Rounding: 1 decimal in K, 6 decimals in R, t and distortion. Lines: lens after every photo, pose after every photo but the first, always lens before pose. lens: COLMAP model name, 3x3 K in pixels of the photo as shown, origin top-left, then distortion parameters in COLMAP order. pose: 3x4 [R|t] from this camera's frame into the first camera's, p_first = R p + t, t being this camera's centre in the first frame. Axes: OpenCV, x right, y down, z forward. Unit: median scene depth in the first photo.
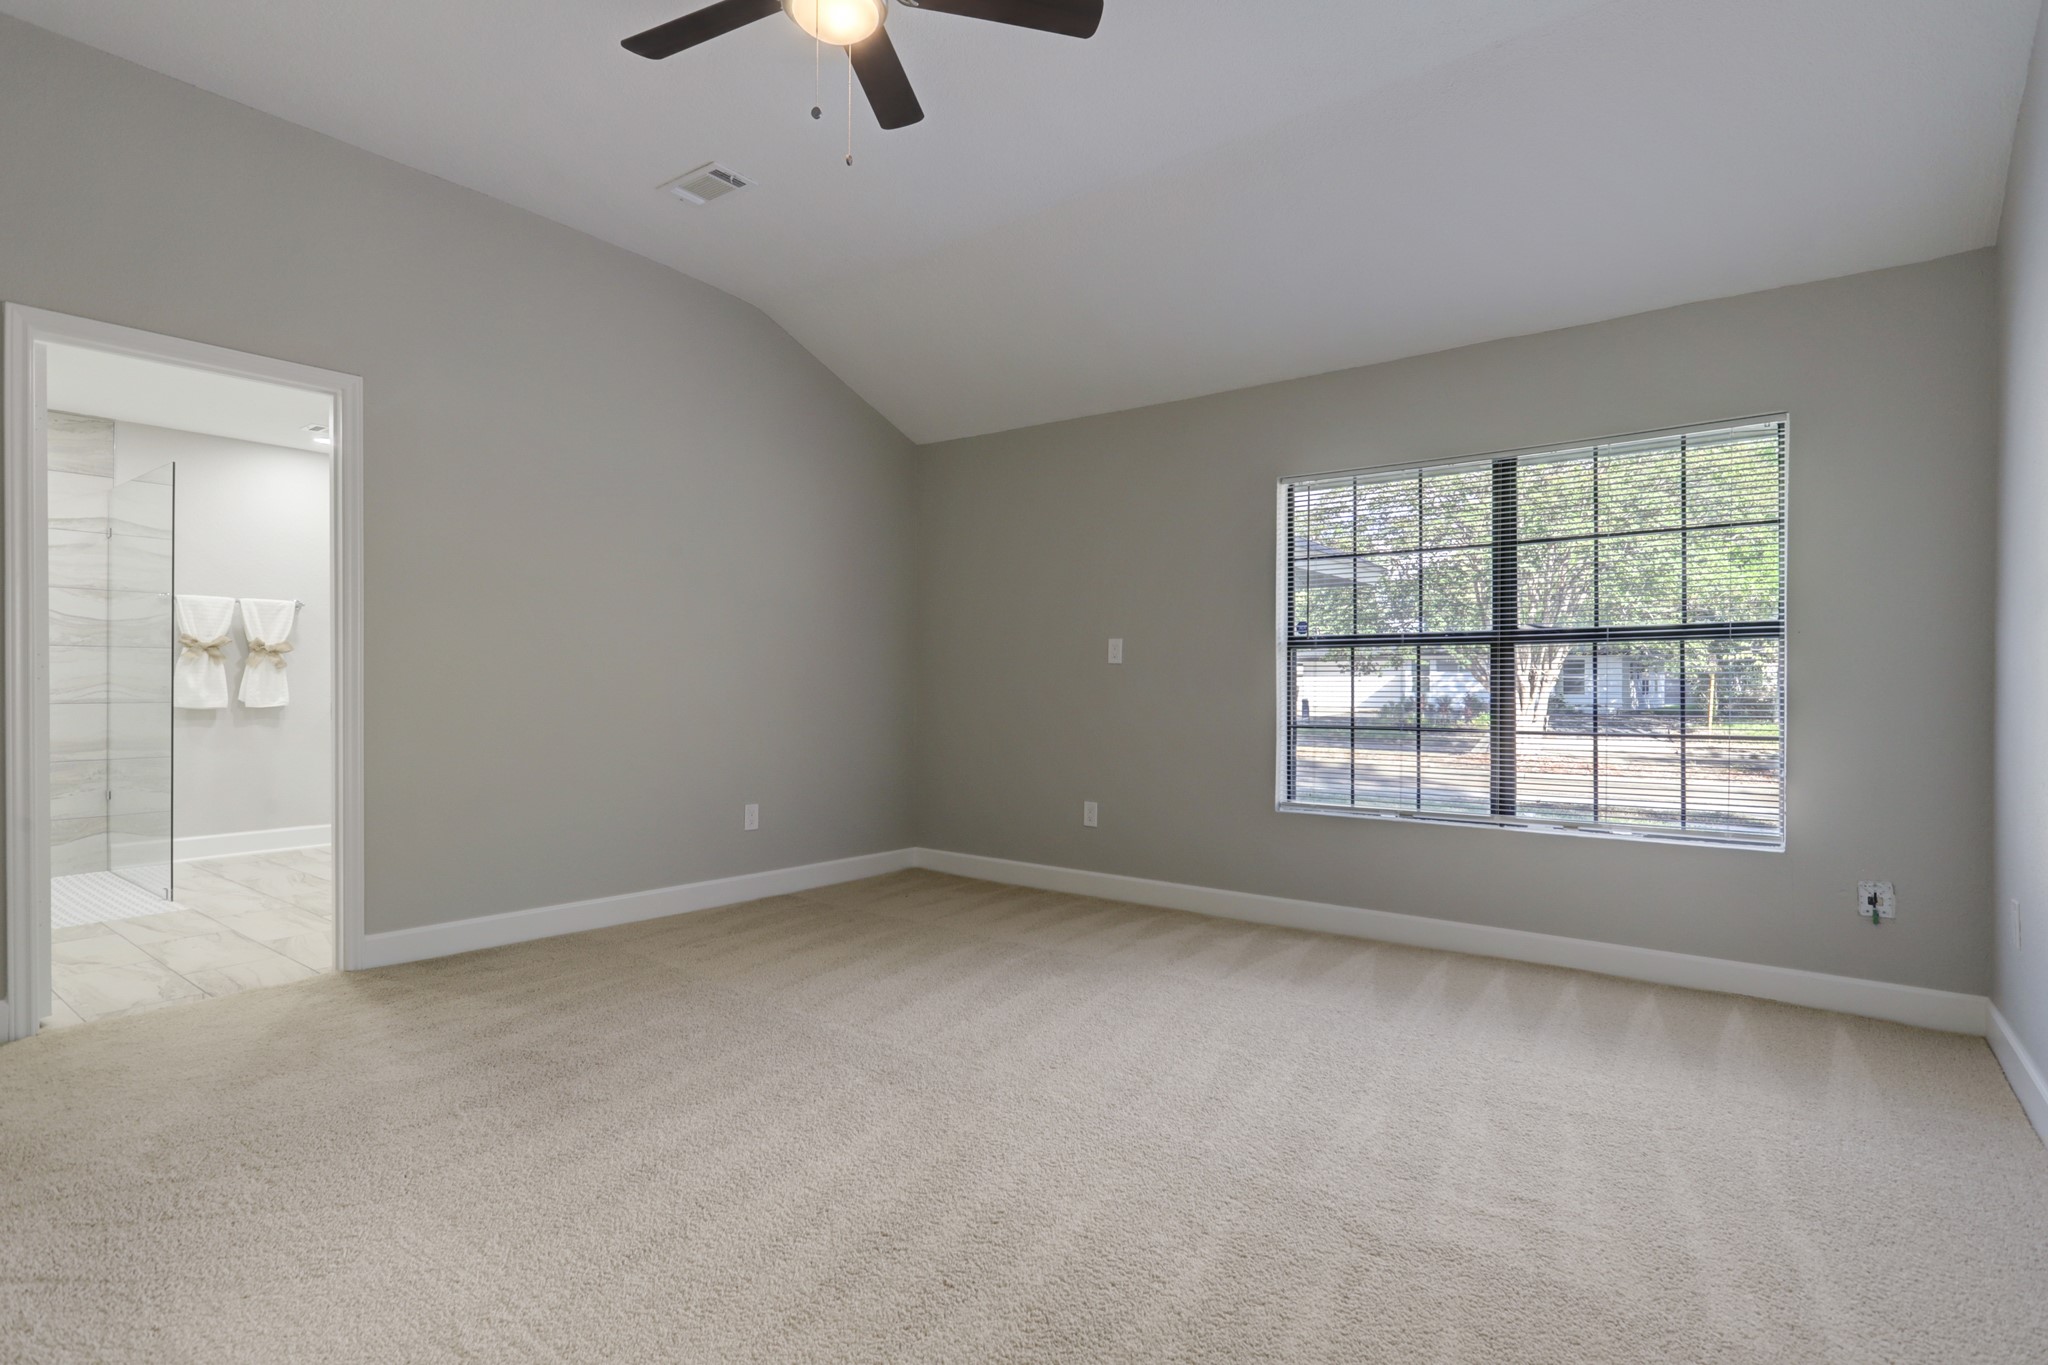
lens RADIAL K [[1001.6, 0, 1019.1], [0, 1001.6, 679.8], [0, 0, 1]] dist [0.004731, 0.001035]
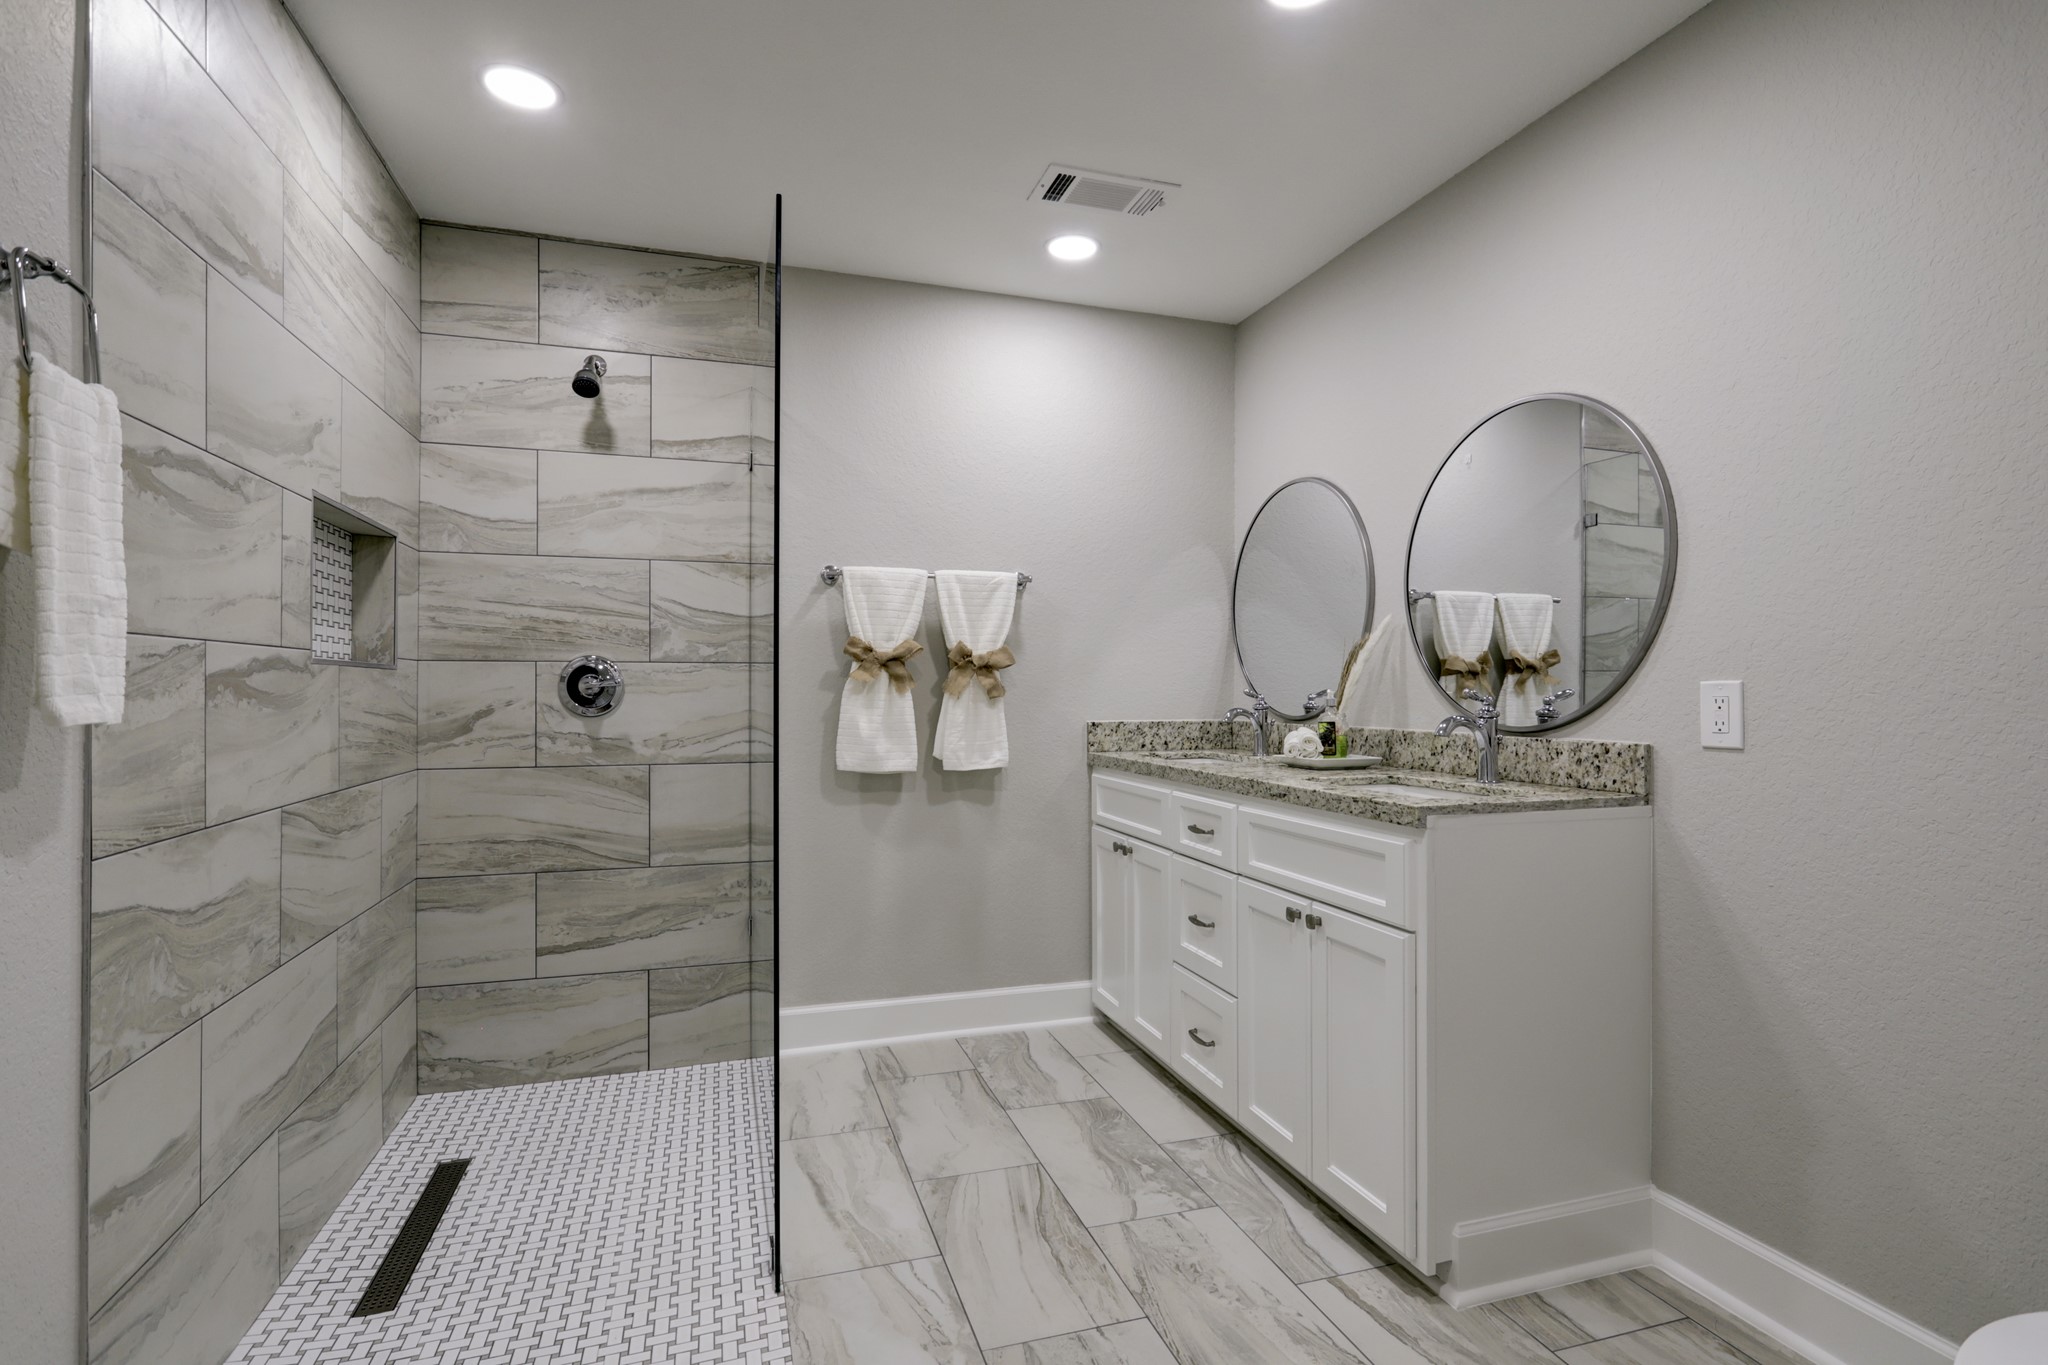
lens RADIAL K [[1001.6, 0, 1027.1], [0, 1001.6, 688.6], [0, 0, 1]] dist [0.004731, 0.001035]
pose [[0.812863, -0.002924, -0.582447, -0.417665], [0.003017, 0.999995, -0.000809, -0.016197], [0.582447, -0.001099, 0.812868, 0.586165]]
